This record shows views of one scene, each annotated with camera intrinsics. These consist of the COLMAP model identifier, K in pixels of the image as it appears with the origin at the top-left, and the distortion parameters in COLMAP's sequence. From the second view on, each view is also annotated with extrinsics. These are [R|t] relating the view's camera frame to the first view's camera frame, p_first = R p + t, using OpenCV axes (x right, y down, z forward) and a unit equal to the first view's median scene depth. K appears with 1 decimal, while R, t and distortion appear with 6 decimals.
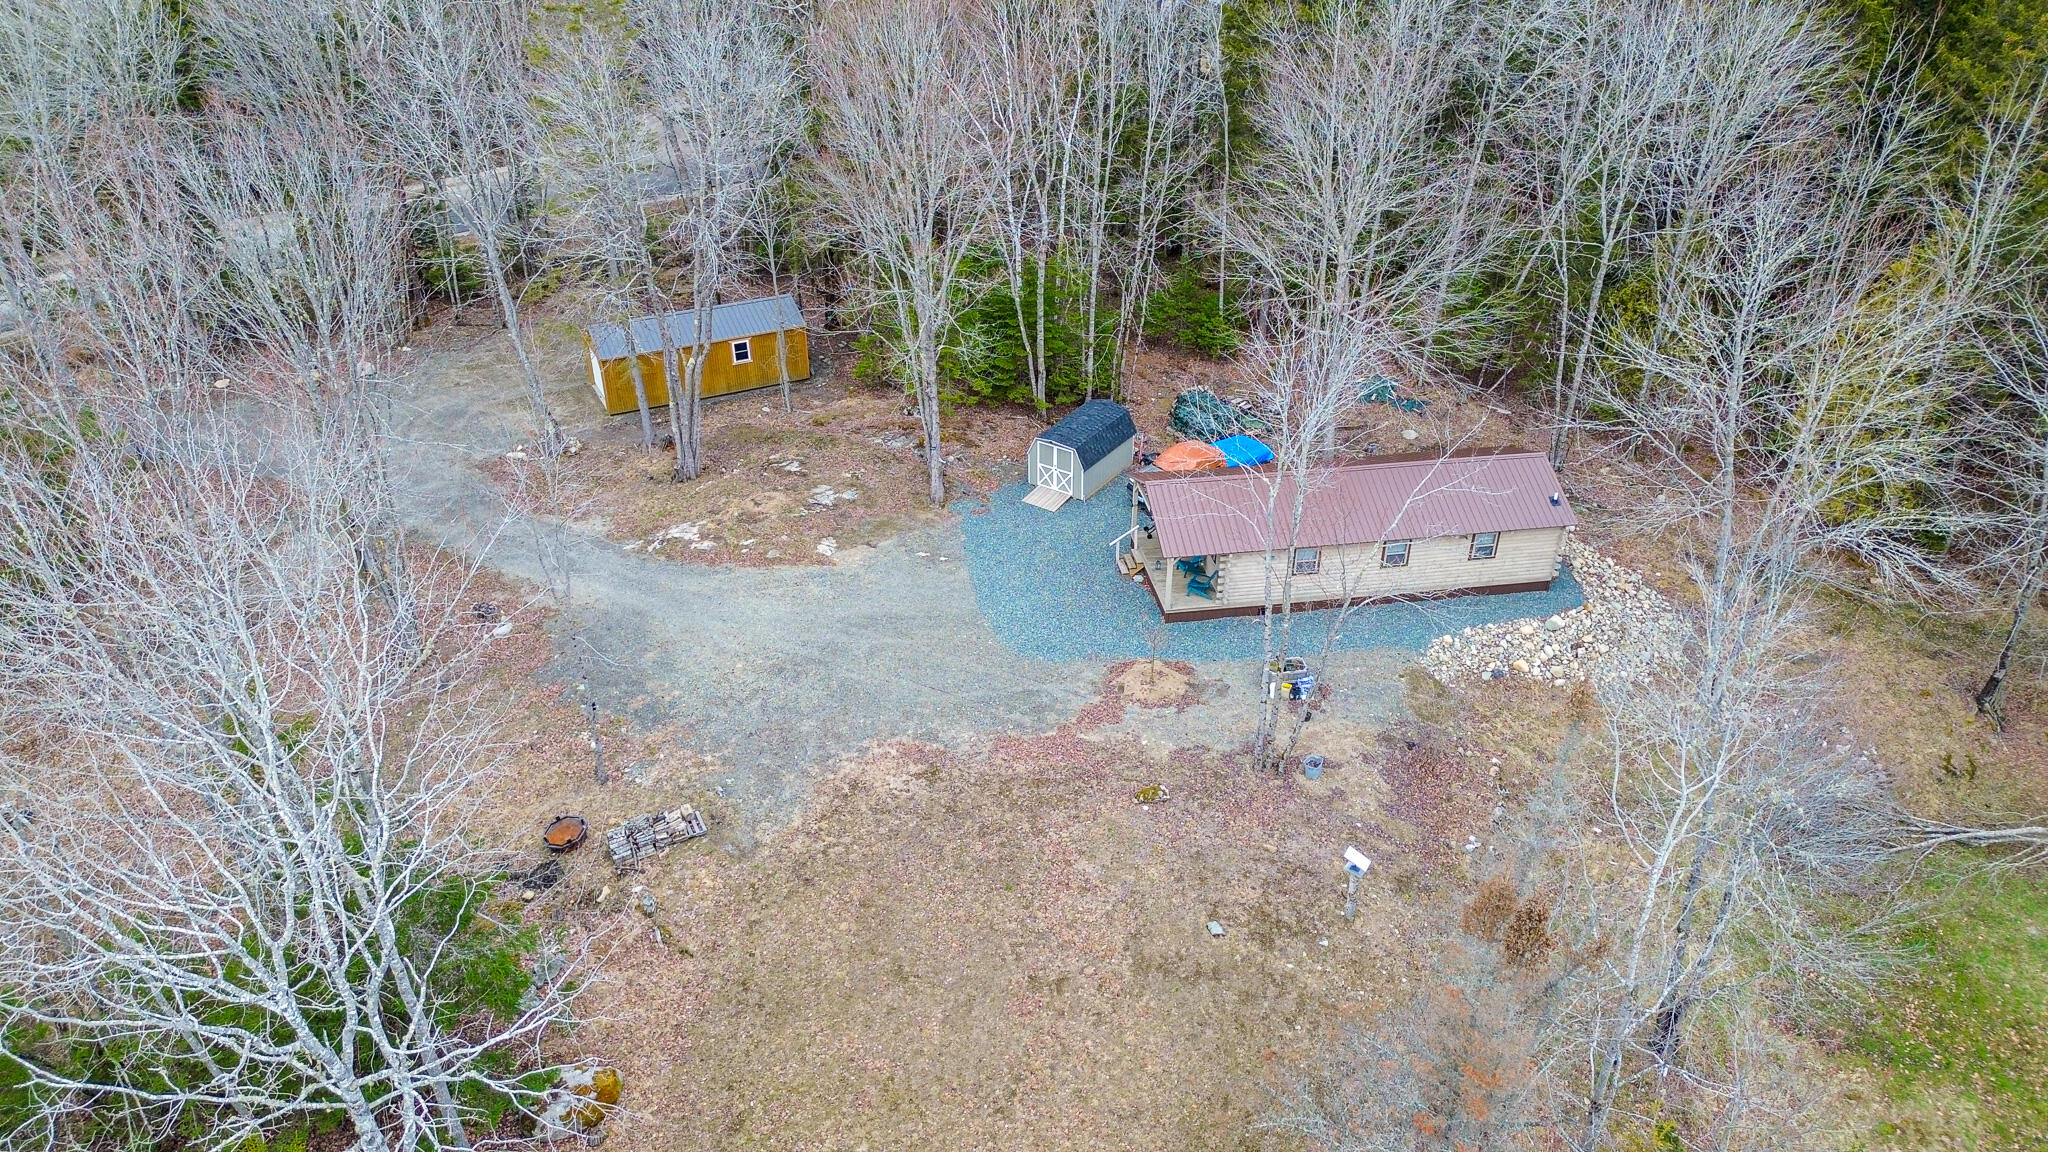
lens RADIAL K [[1444.9, 0, 1015.2], [0, 1444.9, 565.5], [0, 0, 1]] dist [0.078400, -0.078549]
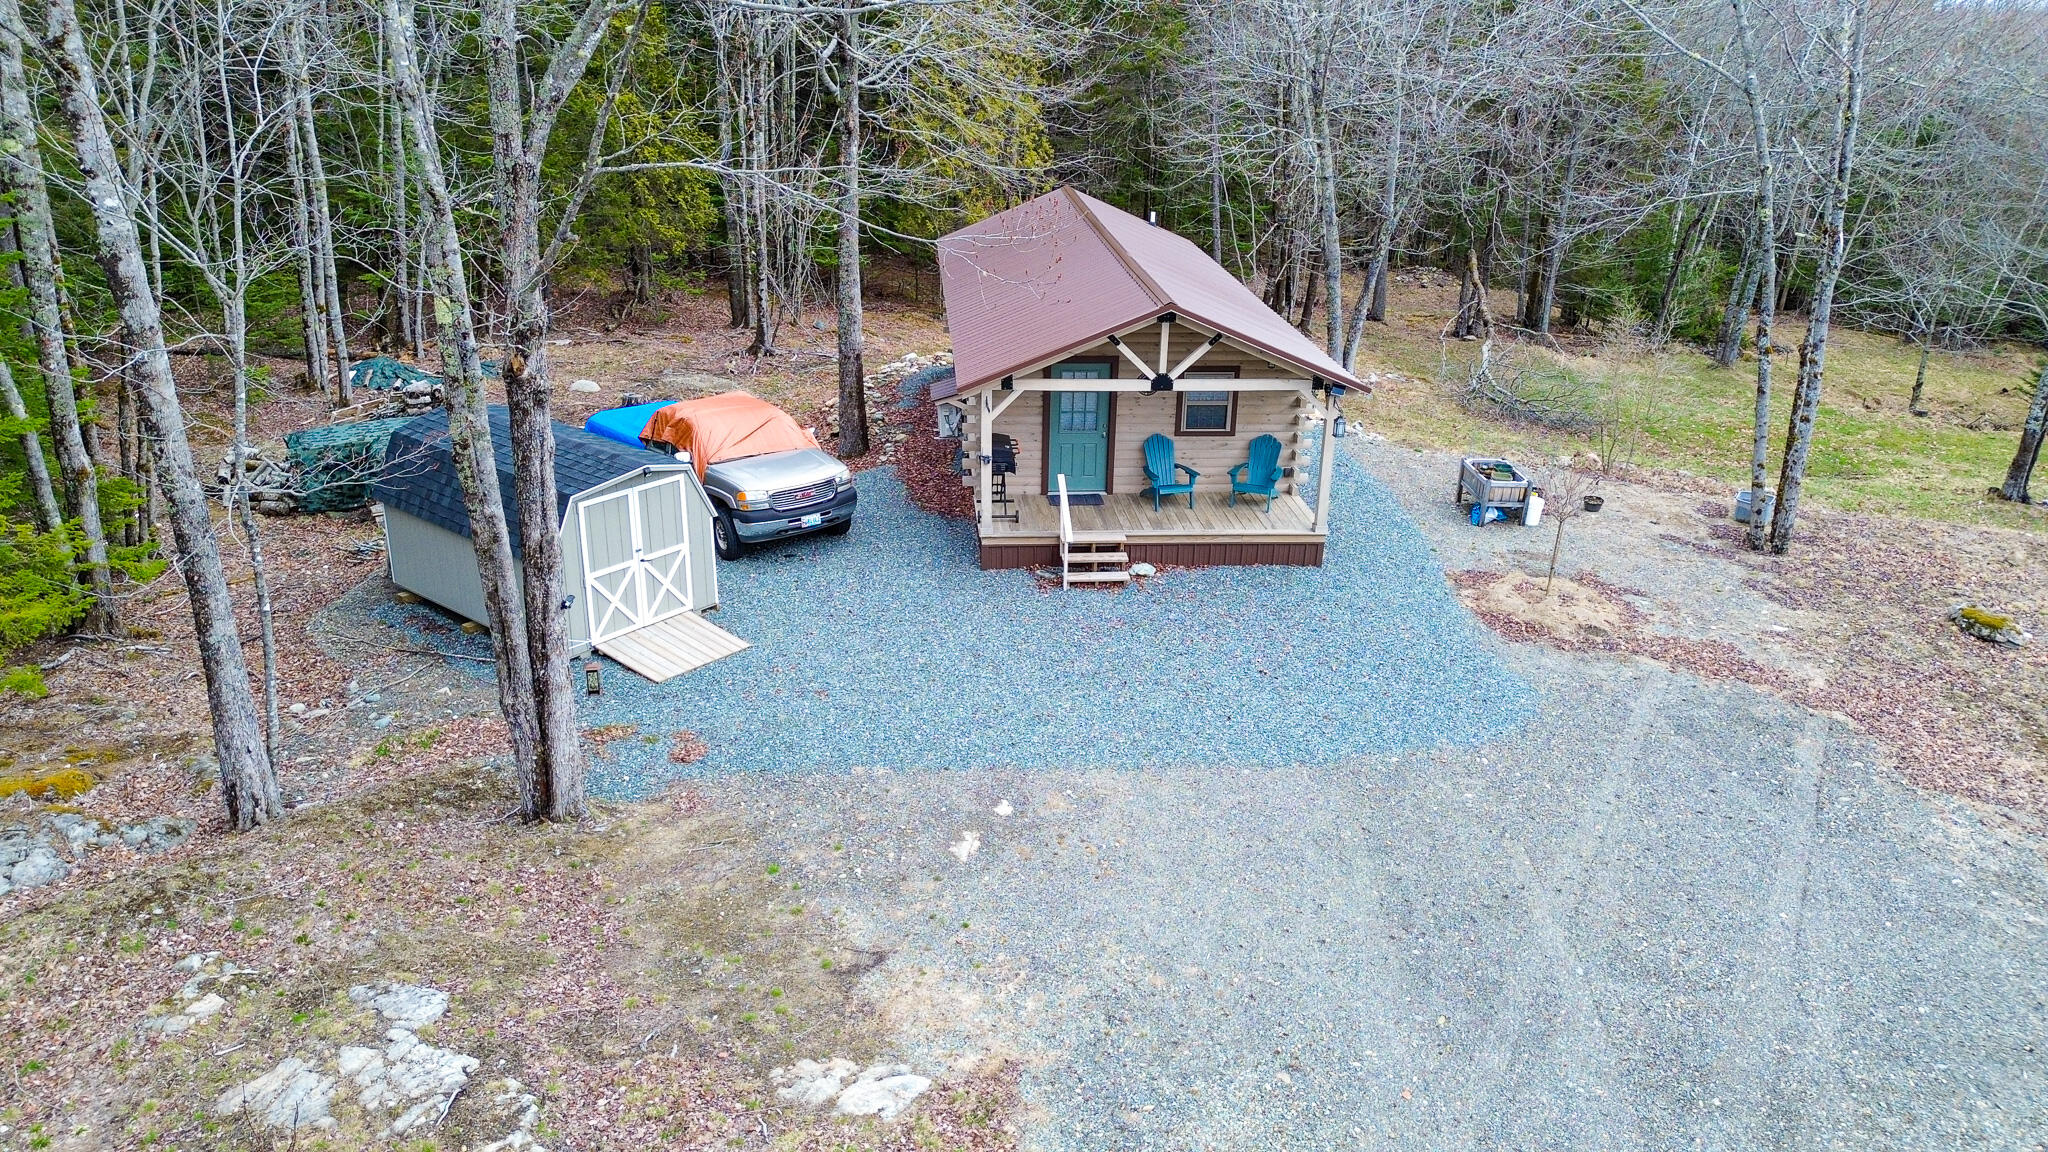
lens RADIAL K [[1444.9, 0, 1022.1], [0, 1444.9, 569.9], [0, 0, 1]] dist [0.078400, -0.078549]
pose [[0.076927, -0.357514, 0.930734, -0.353780], [0.503445, 0.819683, 0.273247, -0.141464], [-0.860596, 0.447553, 0.243044, 1.055347]]
